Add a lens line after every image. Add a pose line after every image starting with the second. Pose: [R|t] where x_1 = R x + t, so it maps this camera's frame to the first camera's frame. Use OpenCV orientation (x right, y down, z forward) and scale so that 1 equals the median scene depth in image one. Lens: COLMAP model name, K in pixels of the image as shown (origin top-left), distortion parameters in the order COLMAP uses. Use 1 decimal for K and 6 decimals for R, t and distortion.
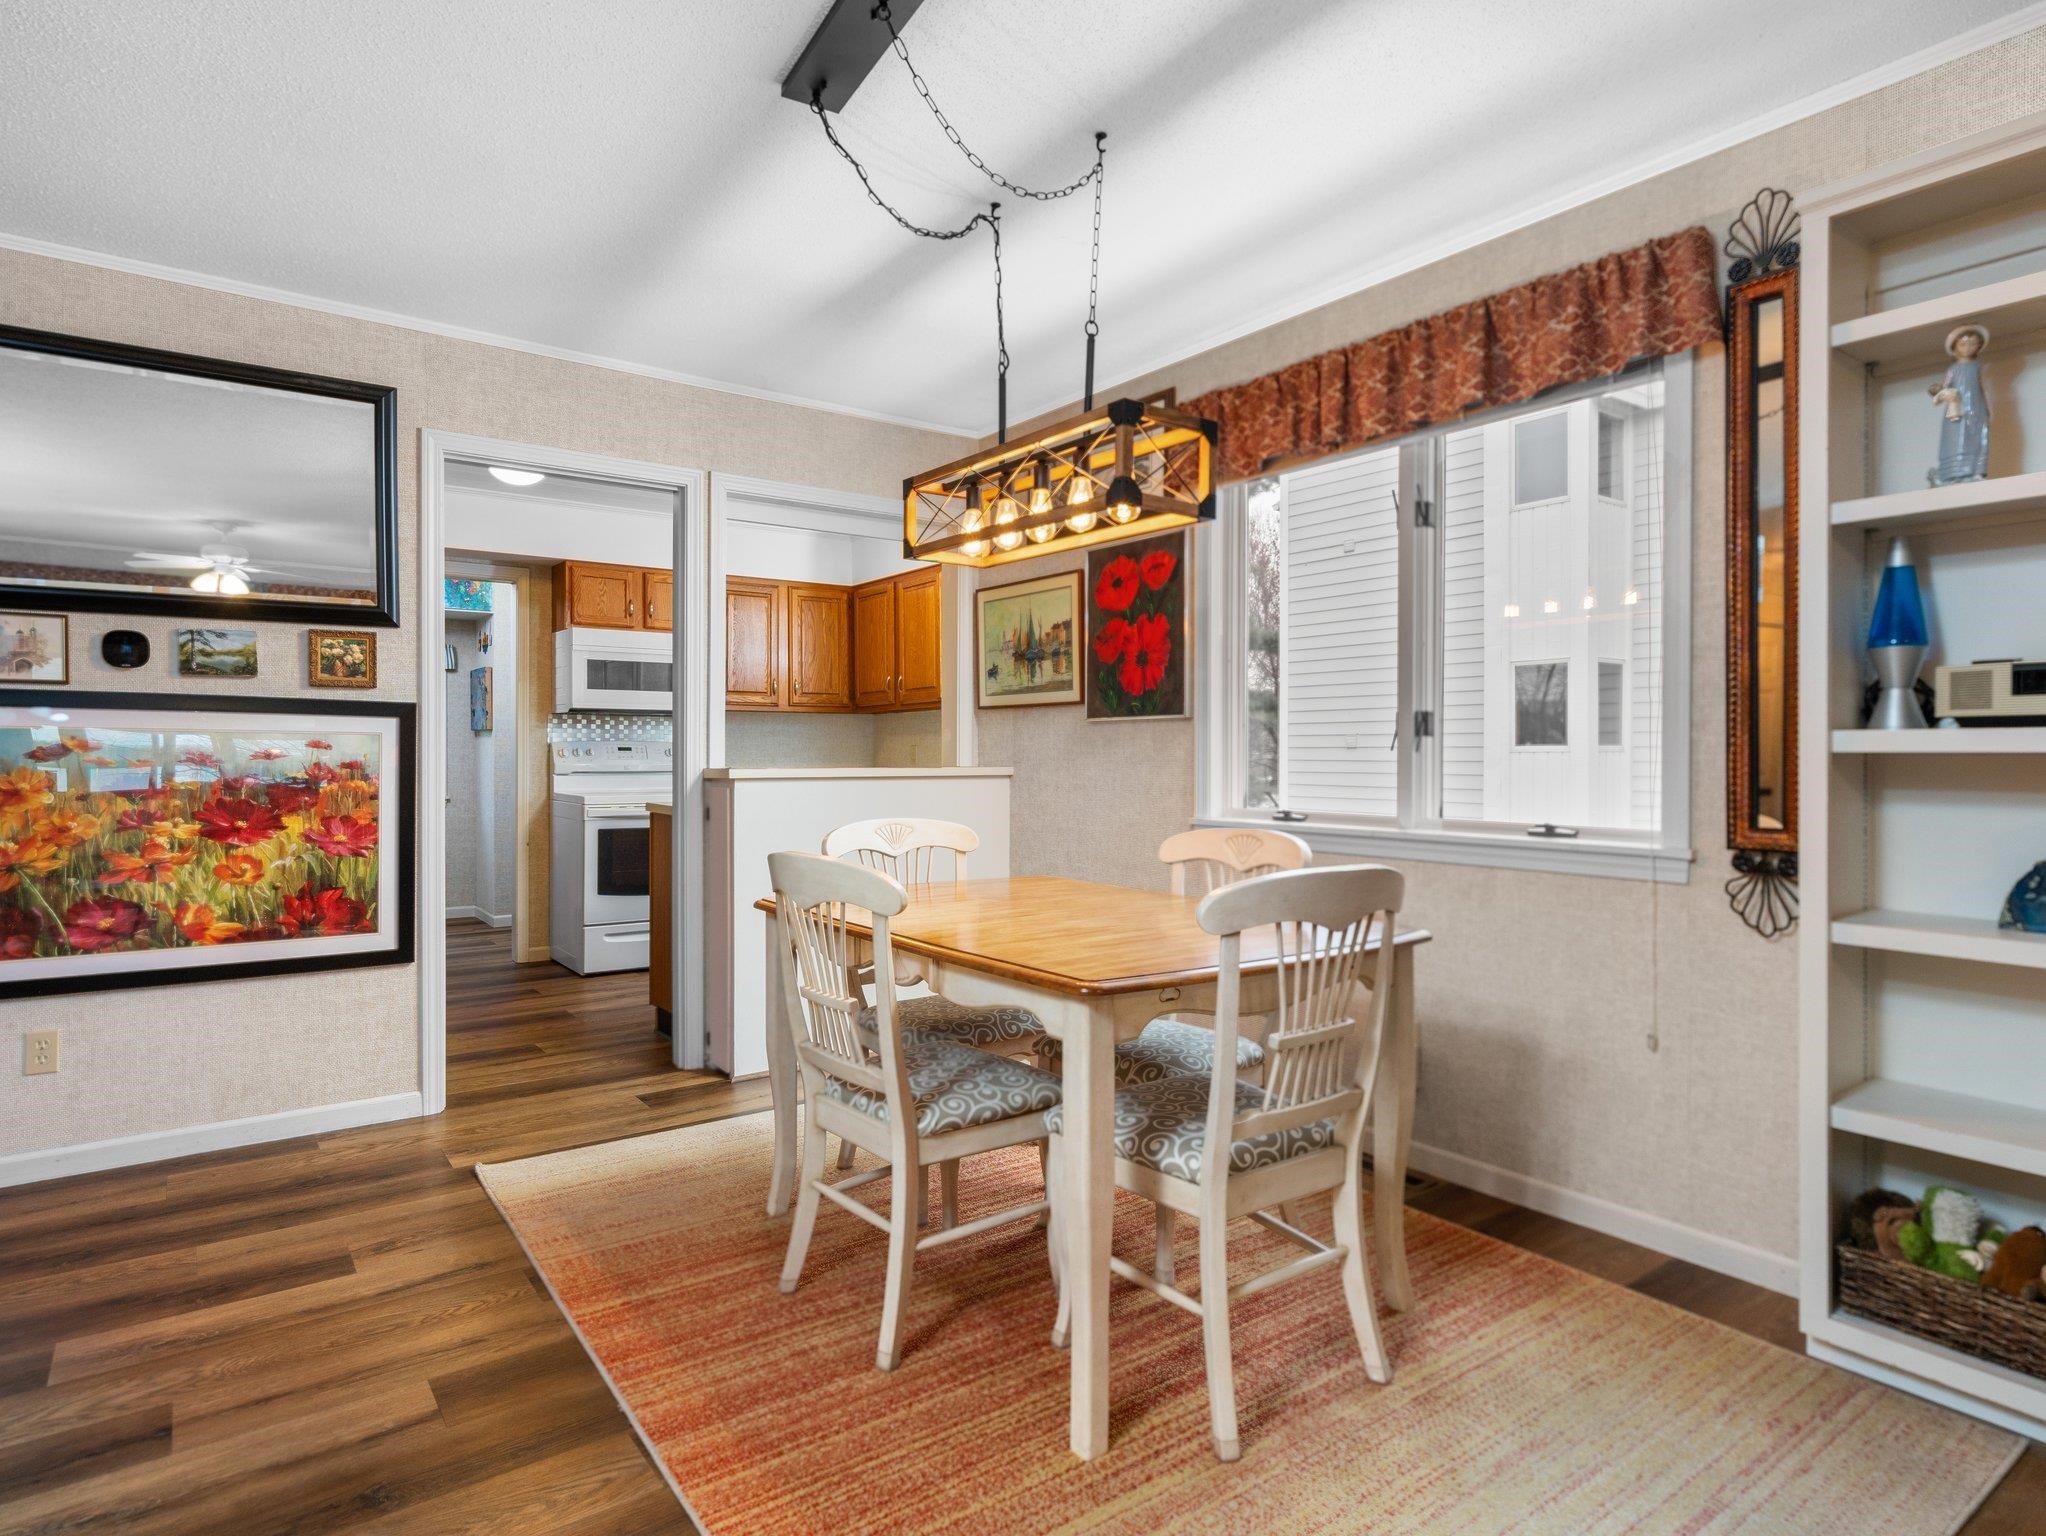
lens RADIAL K [[1151.1, 0, 1026.5], [0, 1151.1, 757.0], [0, 0, 1]] dist [0.000692, 0.000256]
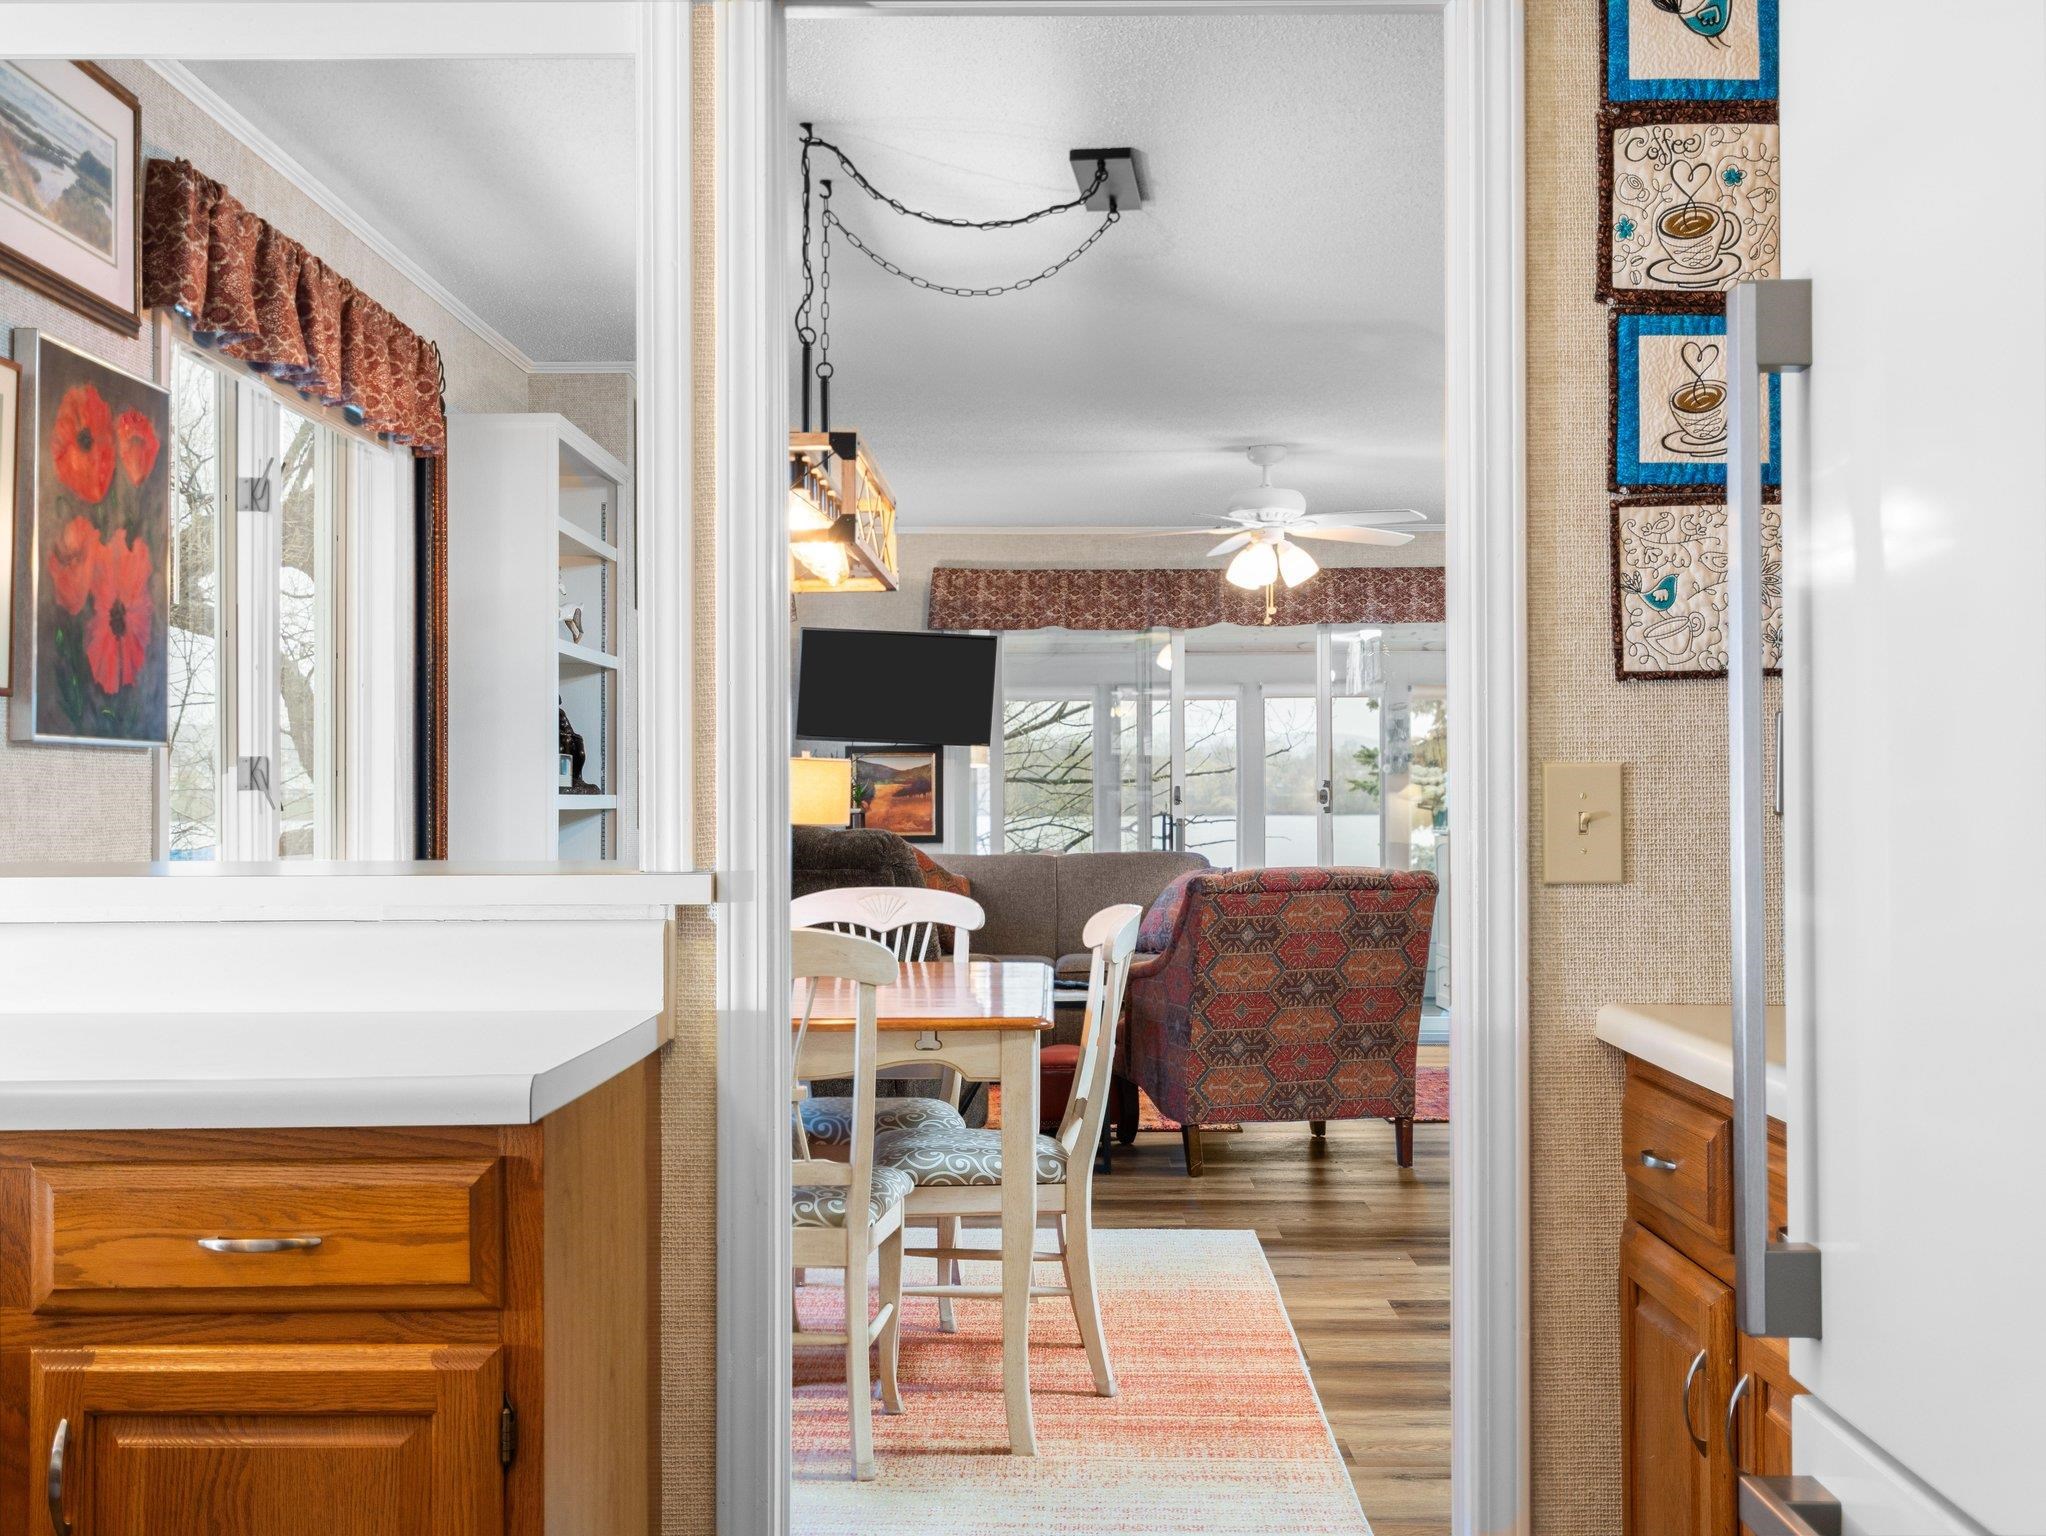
lens RADIAL K [[2242.9, 0, 1023.0], [0, 2242.9, 768.0], [0, 0, 1]] dist [0.002491, 0.002756]
pose [[-0.796999, 0.010701, 0.603885, -0.860402], [0.004479, 0.999920, -0.011807, -0.012119], [-0.603964, -0.006705, -0.796984, 1.708991]]
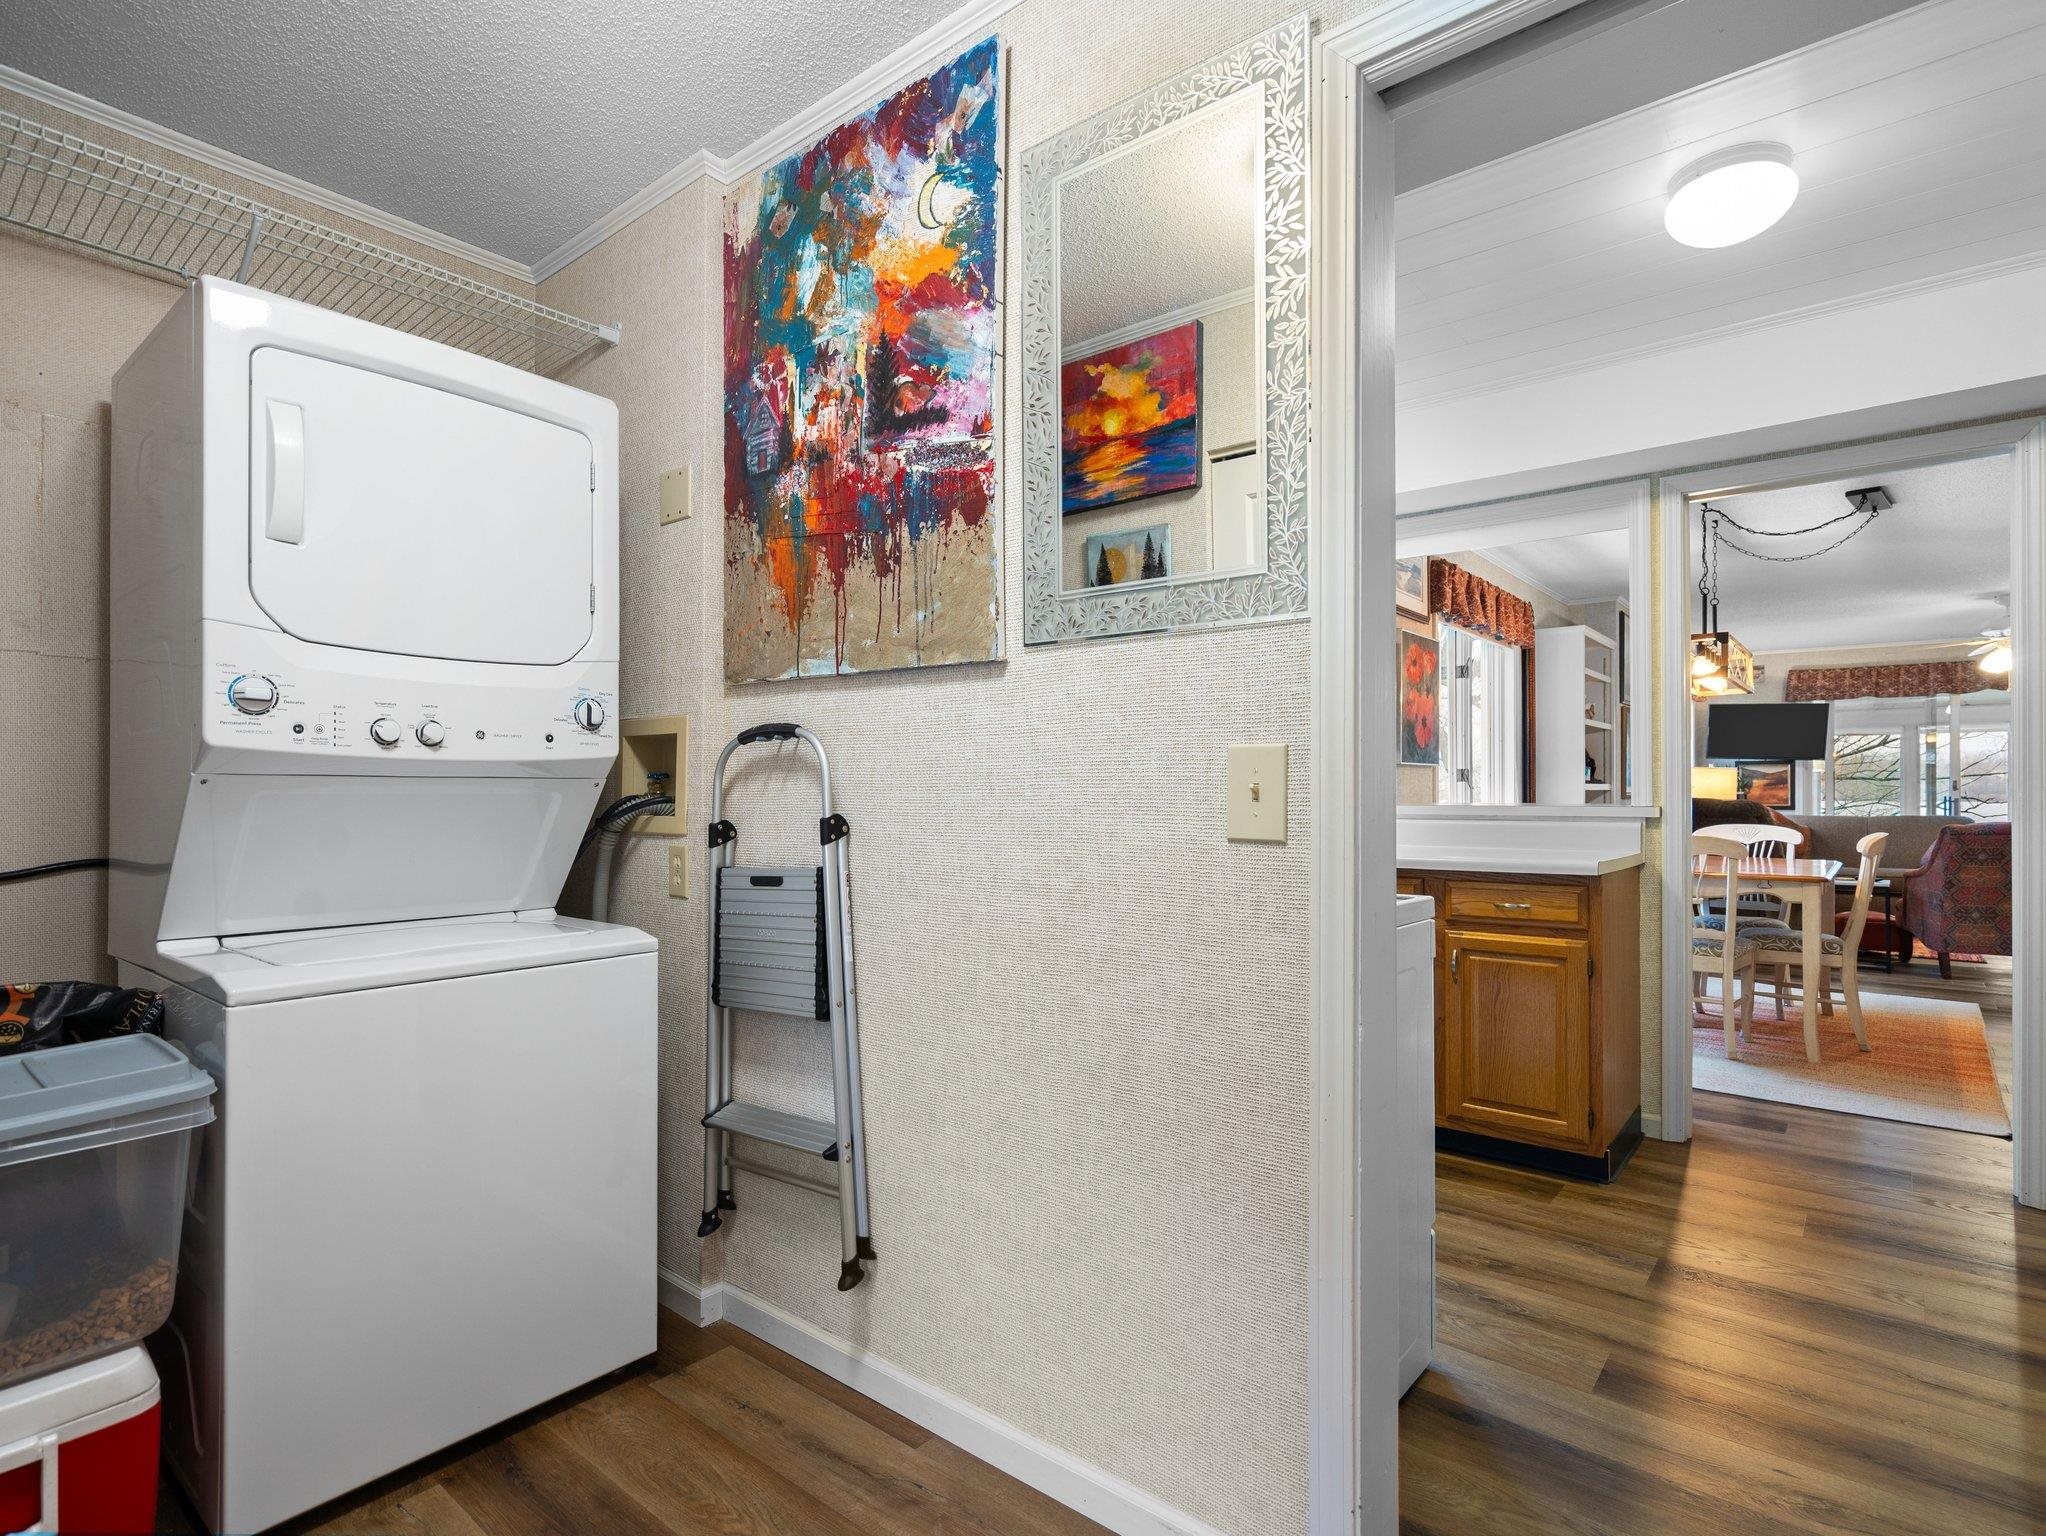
lens RADIAL K [[1043.2, 0, 1021.9], [0, 1043.2, 781.0], [0, 0, 1]] dist [-0.004634, 0.000781]
pose [[-0.233787, 0.007034, 0.972262, -1.149959], [0.000552, 0.999975, -0.007102, -0.005115], [-0.972288, -0.001123, -0.233785, 1.999344]]
